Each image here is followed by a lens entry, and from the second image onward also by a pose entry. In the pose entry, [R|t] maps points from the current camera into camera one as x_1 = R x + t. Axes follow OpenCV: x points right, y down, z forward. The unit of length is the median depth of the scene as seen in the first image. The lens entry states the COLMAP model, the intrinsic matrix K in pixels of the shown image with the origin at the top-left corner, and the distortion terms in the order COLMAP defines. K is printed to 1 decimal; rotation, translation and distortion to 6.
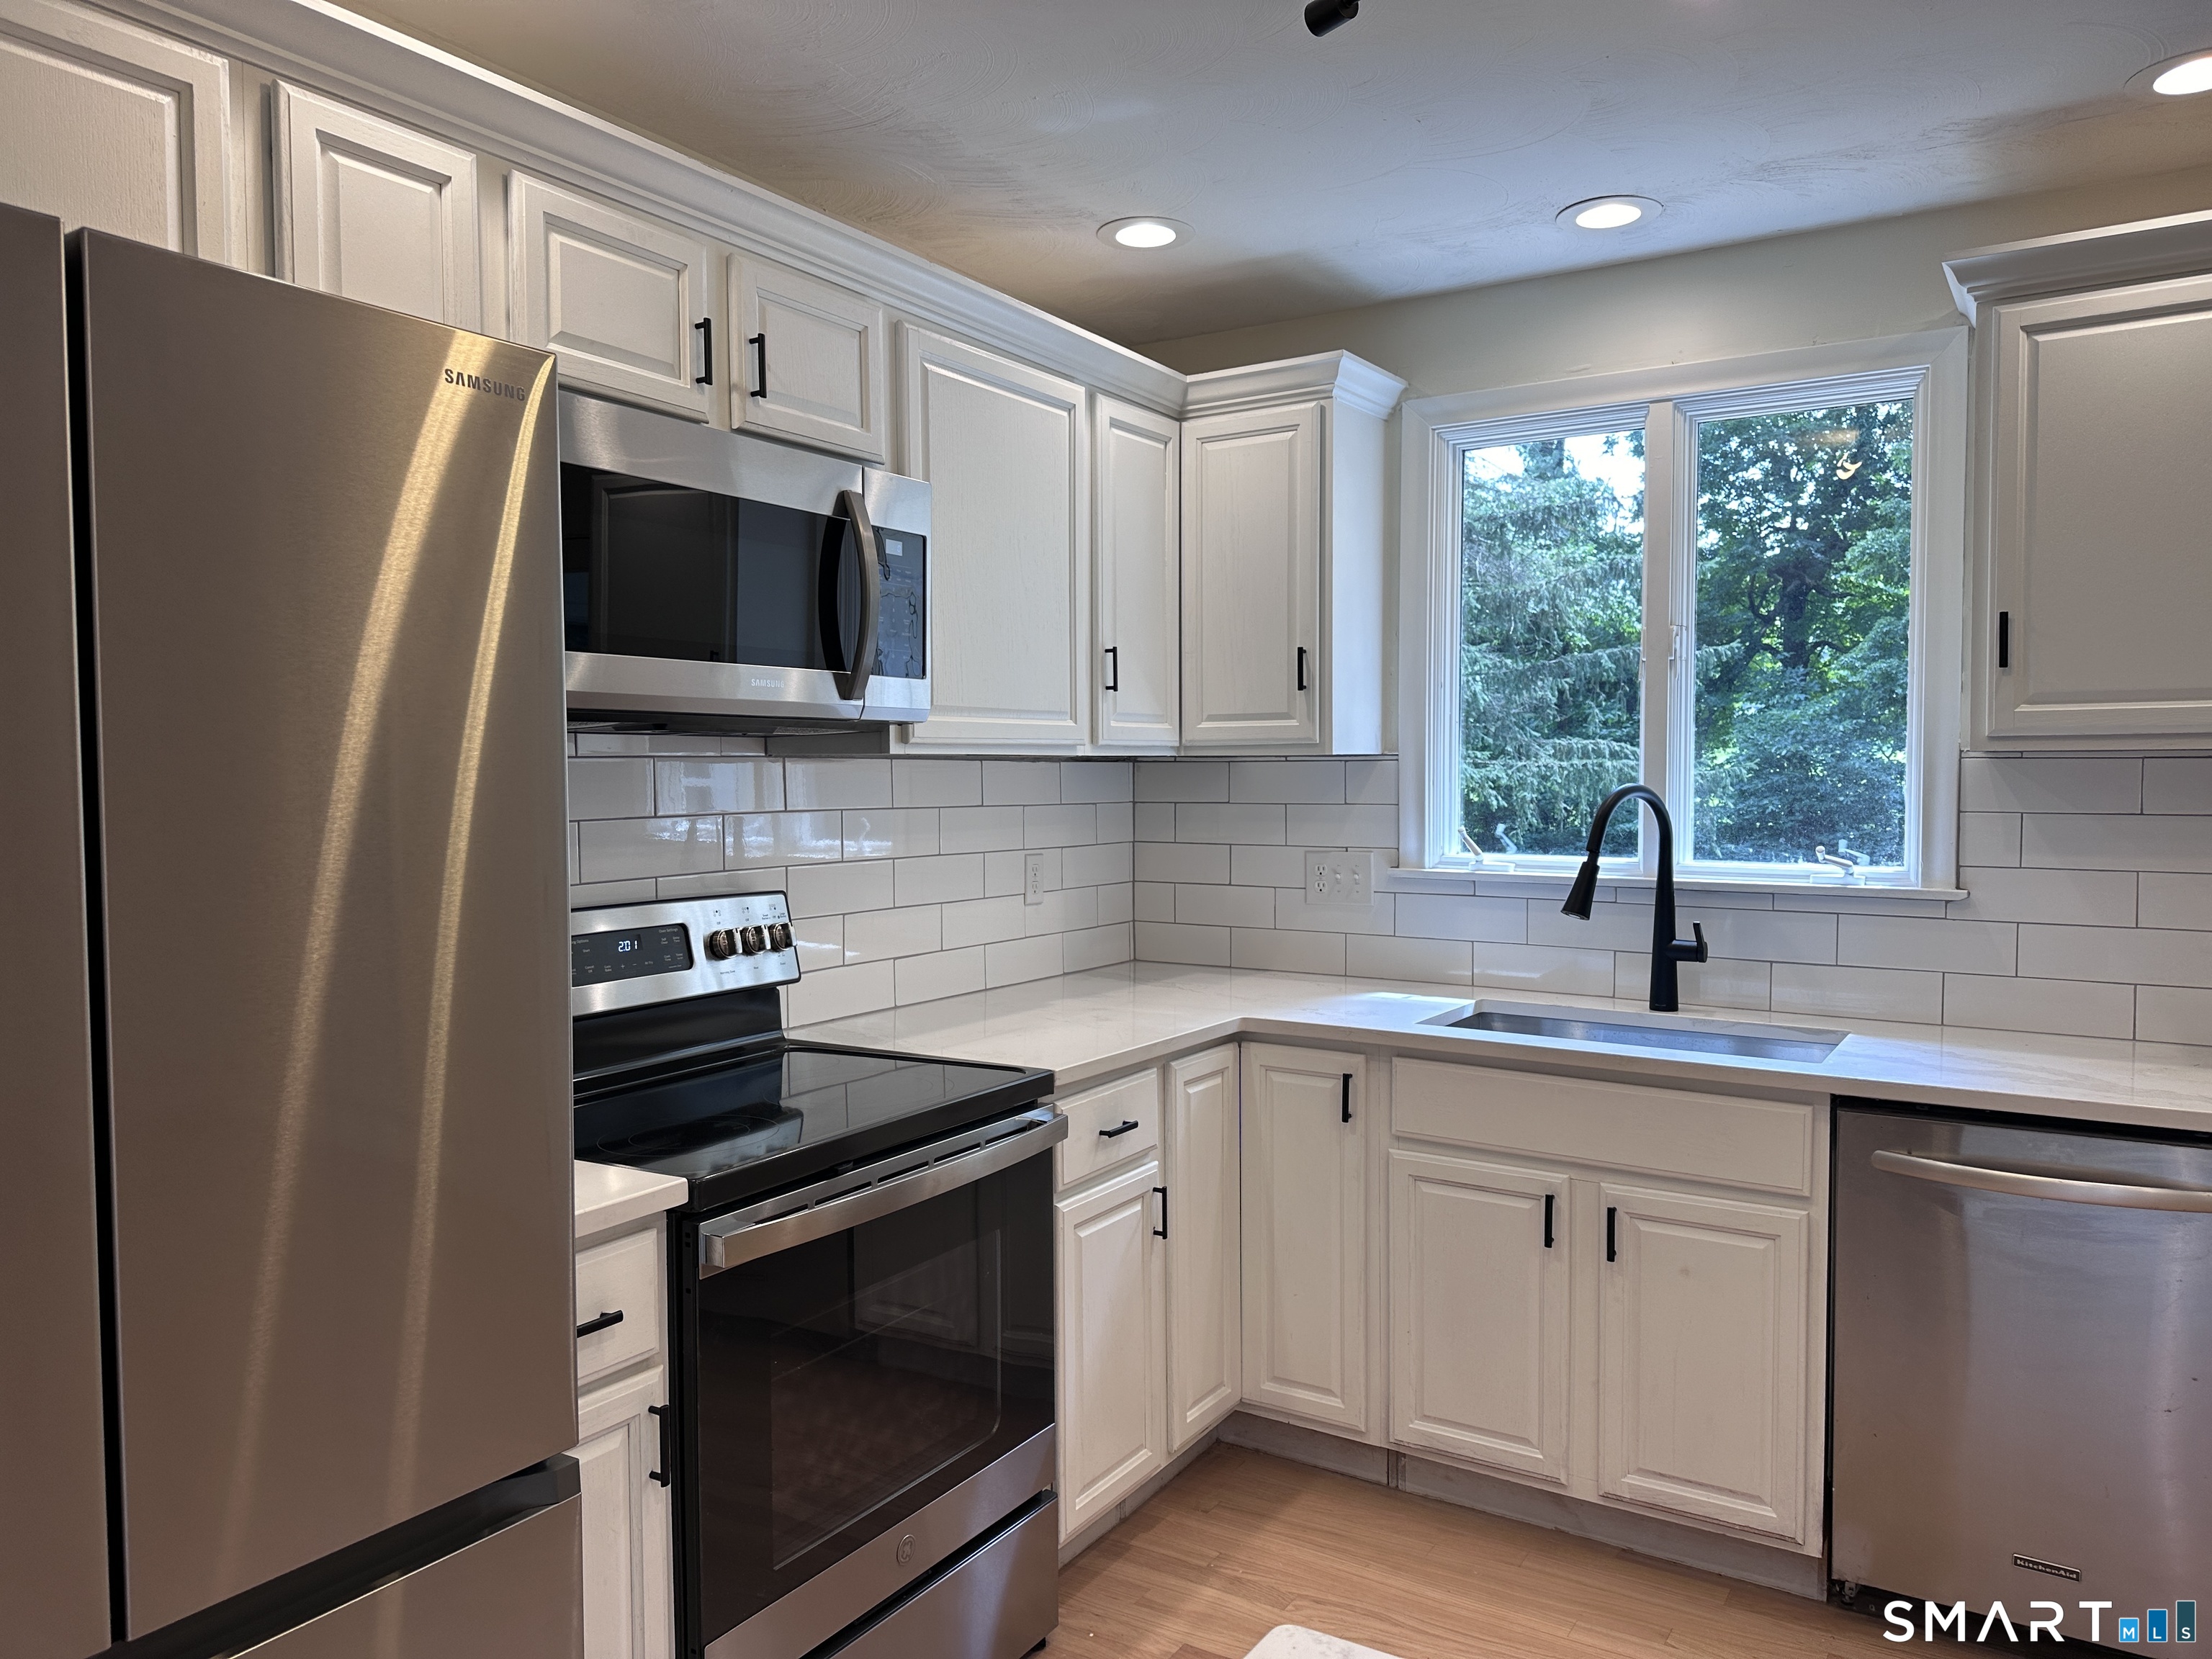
lens RADIAL K [[1554.4, 0, 1104.6], [0, 1554.4, 838.6], [0, 0, 1]] dist [0.121022, -0.128492]
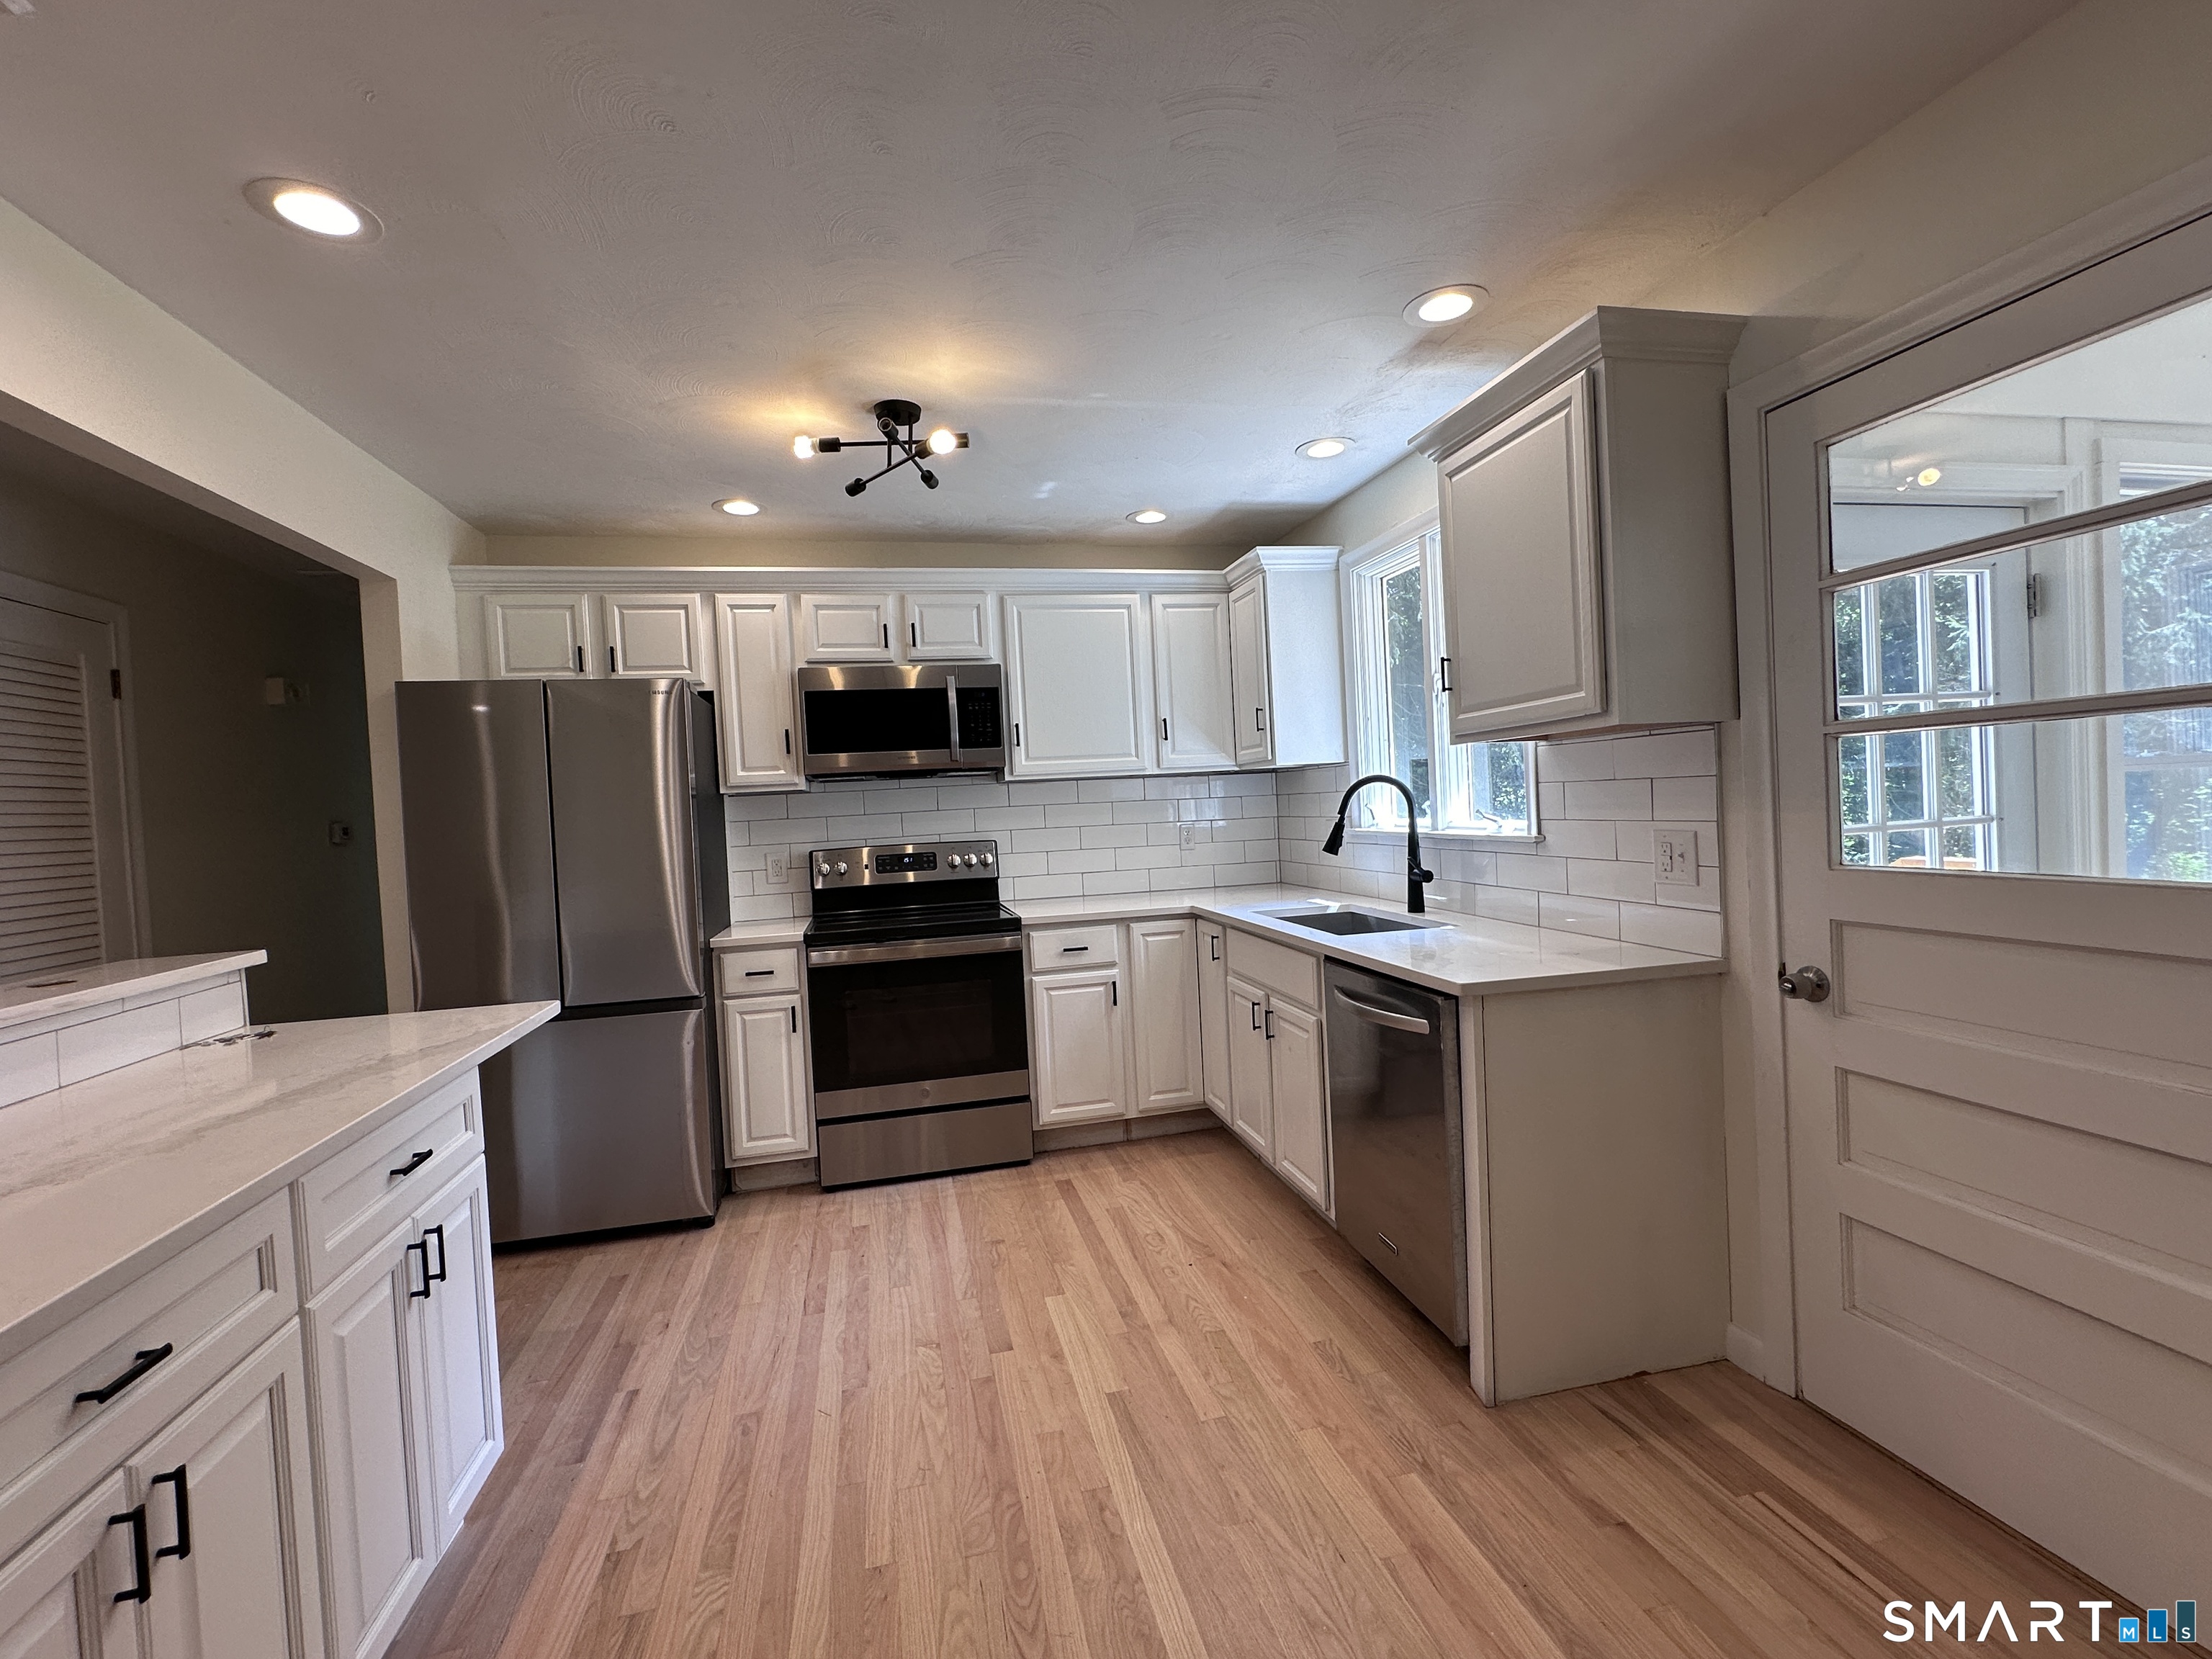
lens RADIAL K [[977.7, 0, 1103.8], [0, 977.7, 829.7], [0, 0, 1]] dist [-0.001549, 0.000134]
pose [[0.713470, -0.012568, -0.700573, 0.900795], [0.015095, 0.999883, -0.002564, 0.023204], [0.700523, -0.008746, 0.713576, 0.060560]]
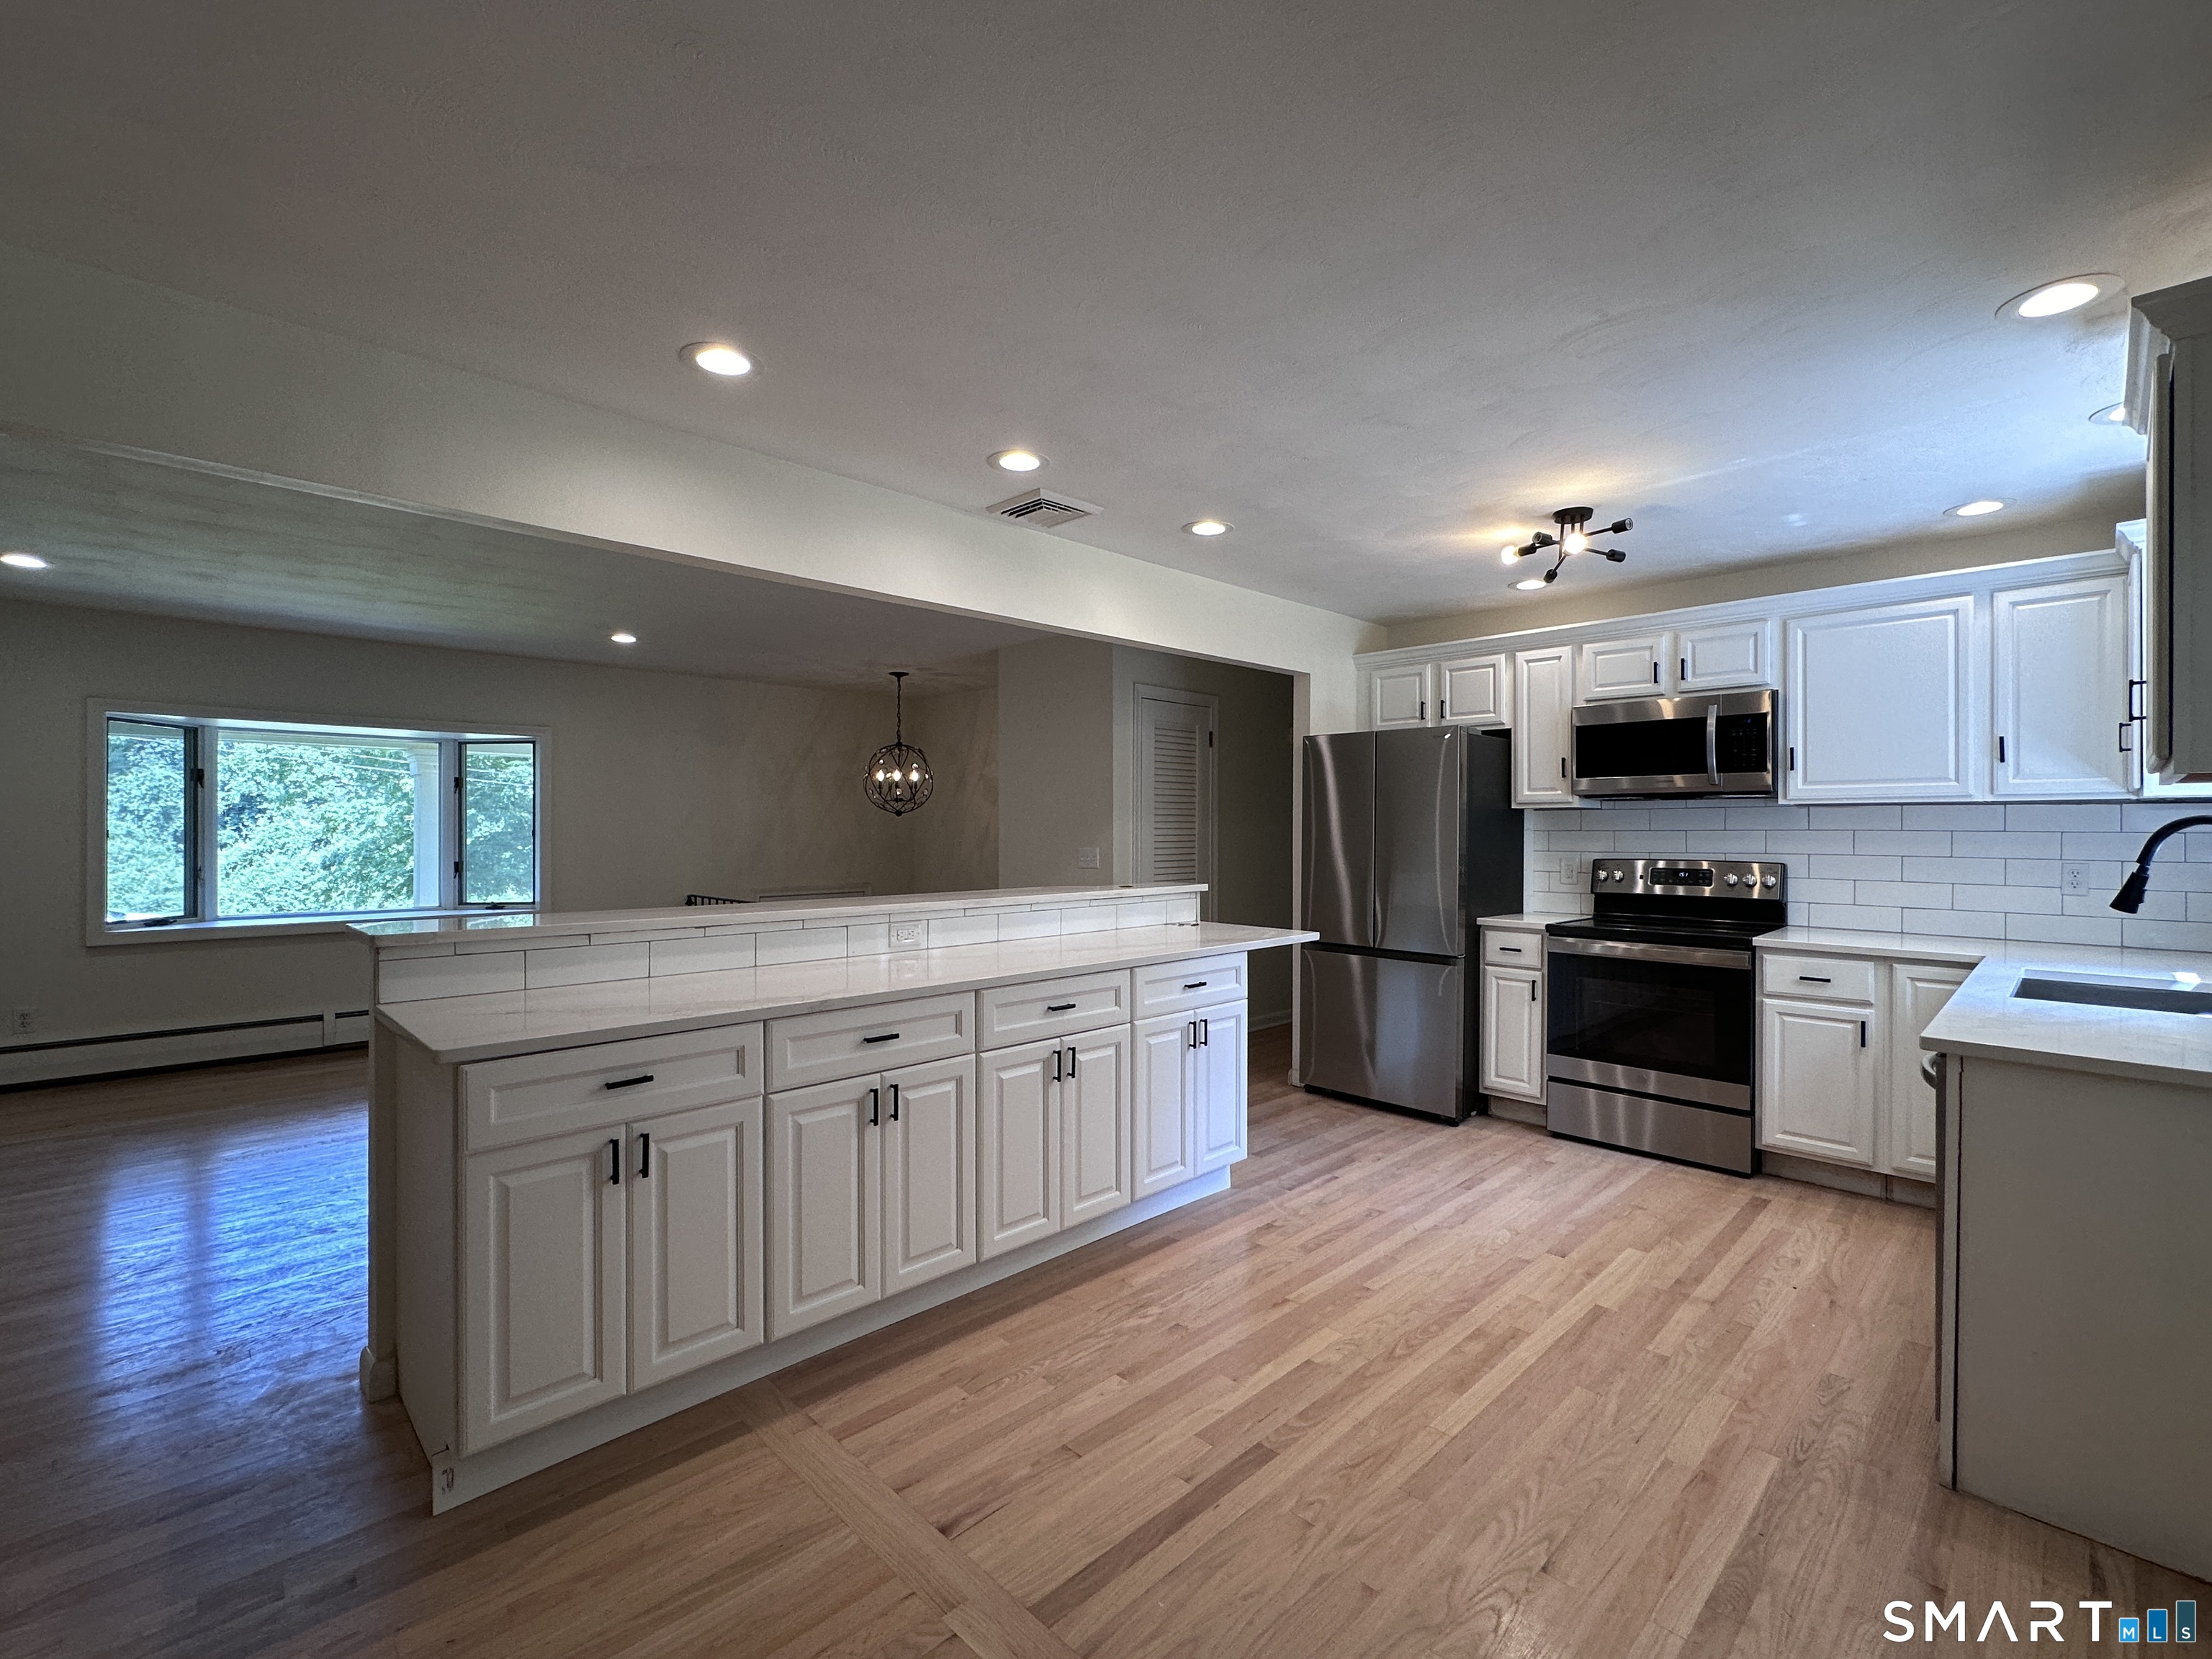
lens RADIAL K [[977.7, 0, 1103.8], [0, 977.7, 829.7], [0, 0, 1]] dist [-0.001549, 0.000134]
pose [[-0.227095, 0.005420, -0.973858, 1.385423], [-0.044735, 0.998871, 0.015991, 0.005585], [0.972845, 0.047197, -0.226596, 0.323097]]
